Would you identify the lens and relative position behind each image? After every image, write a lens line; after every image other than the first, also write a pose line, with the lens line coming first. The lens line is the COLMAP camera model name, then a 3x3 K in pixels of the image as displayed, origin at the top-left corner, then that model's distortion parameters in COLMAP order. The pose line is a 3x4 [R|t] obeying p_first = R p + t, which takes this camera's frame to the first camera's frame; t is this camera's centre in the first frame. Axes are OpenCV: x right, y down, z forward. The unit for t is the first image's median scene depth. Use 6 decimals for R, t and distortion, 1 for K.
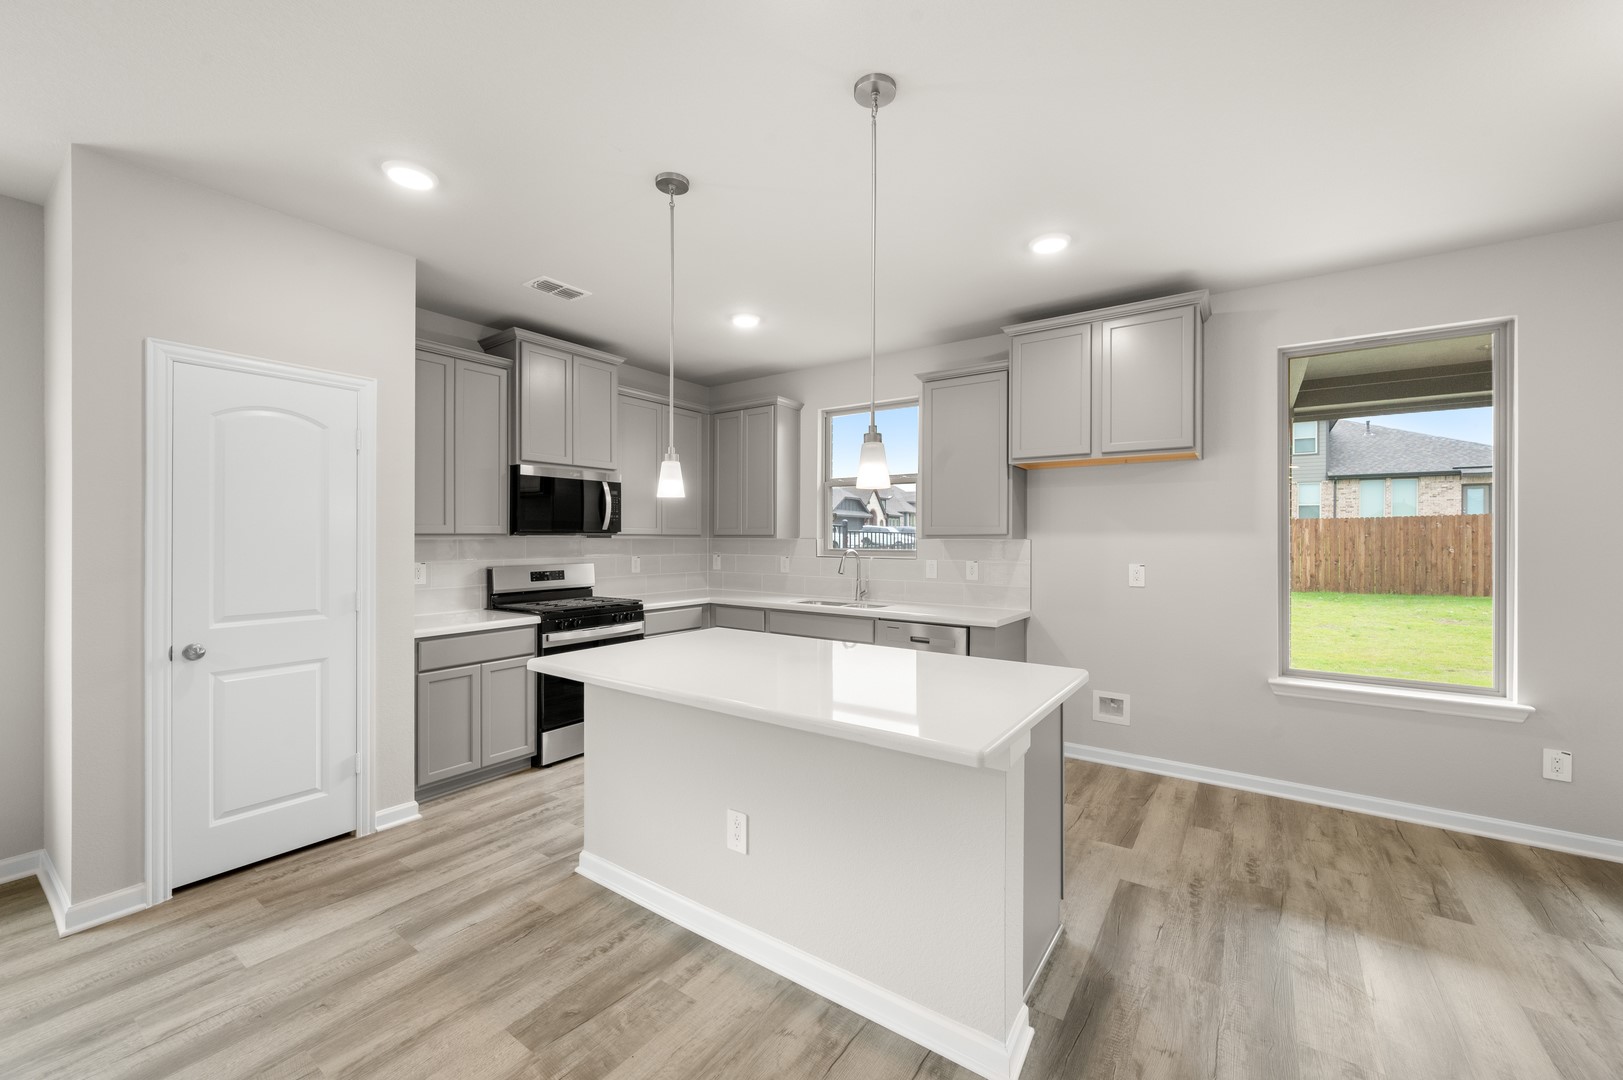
lens RADIAL K [[636.8, 0, 812.9], [0, 636.8, 535.6], [0, 0, 1]] dist [0.000366, 0.000115]
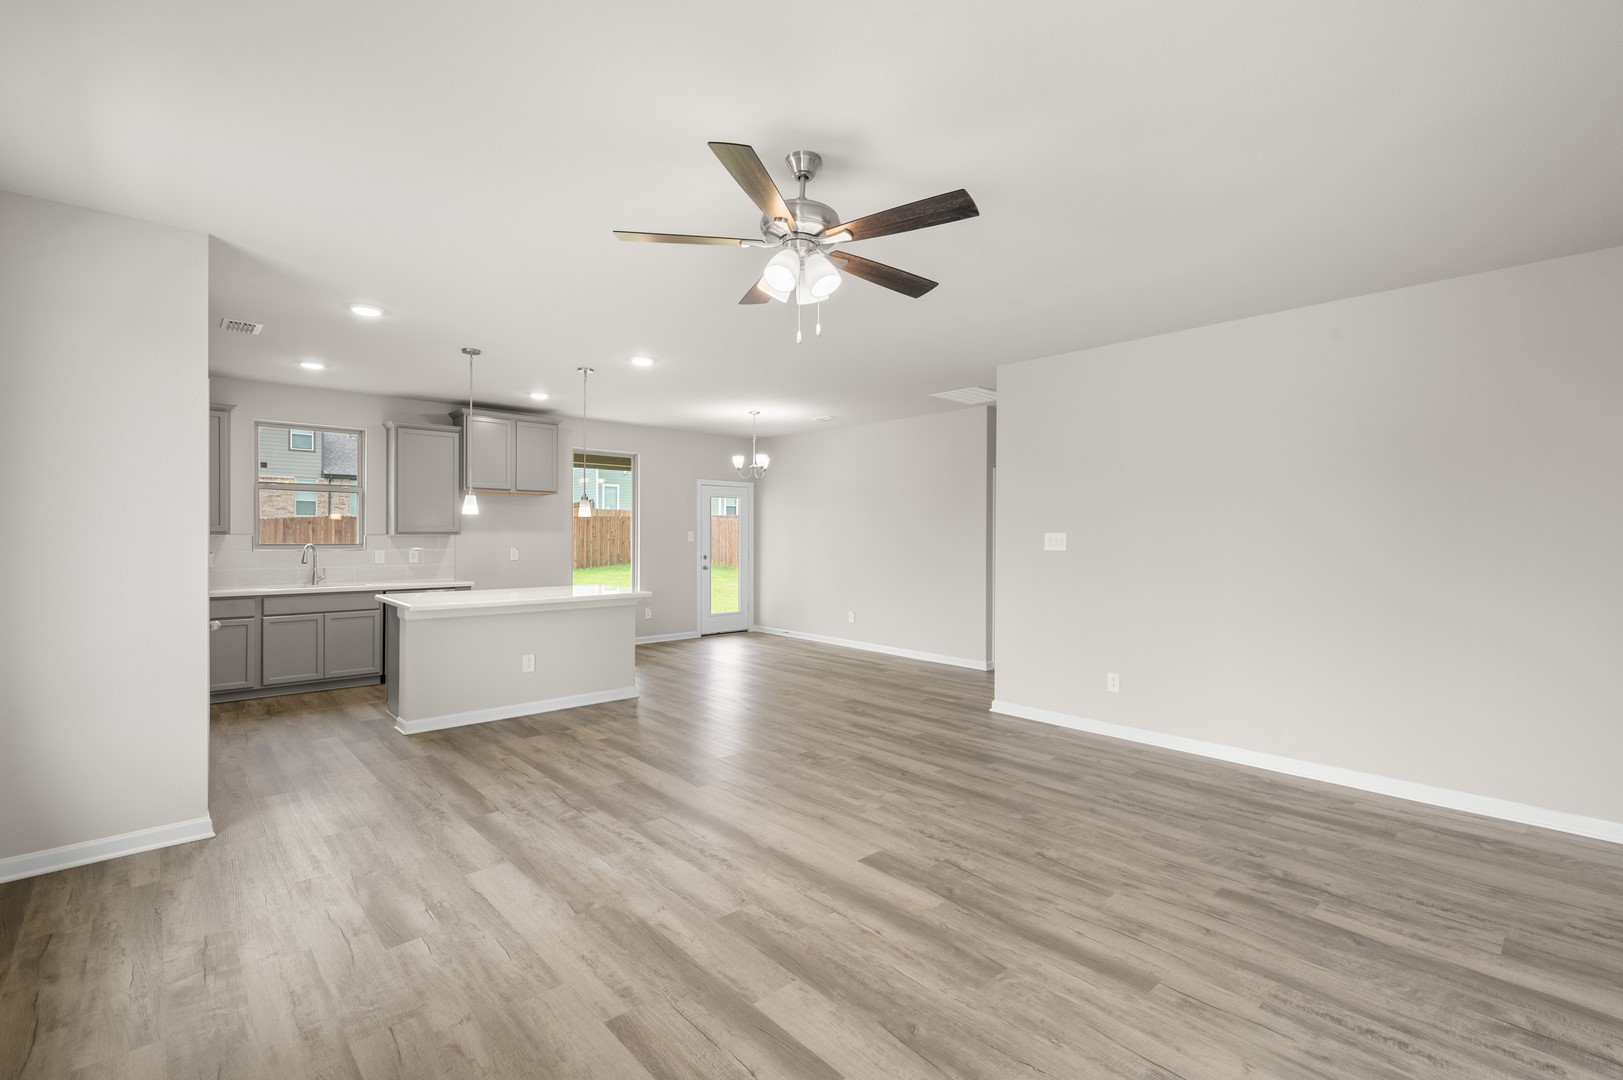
lens RADIAL K [[723.1, 0, 812.4], [0, 723.1, 533.9], [0, 0, 1]] dist [0.001272, 0.000629]
pose [[0.215526, -0.000818, 0.976498, -1.533113], [-0.004592, 0.999988, 0.001851, -0.006076], [-0.976487, -0.004883, 0.215519, -0.347386]]
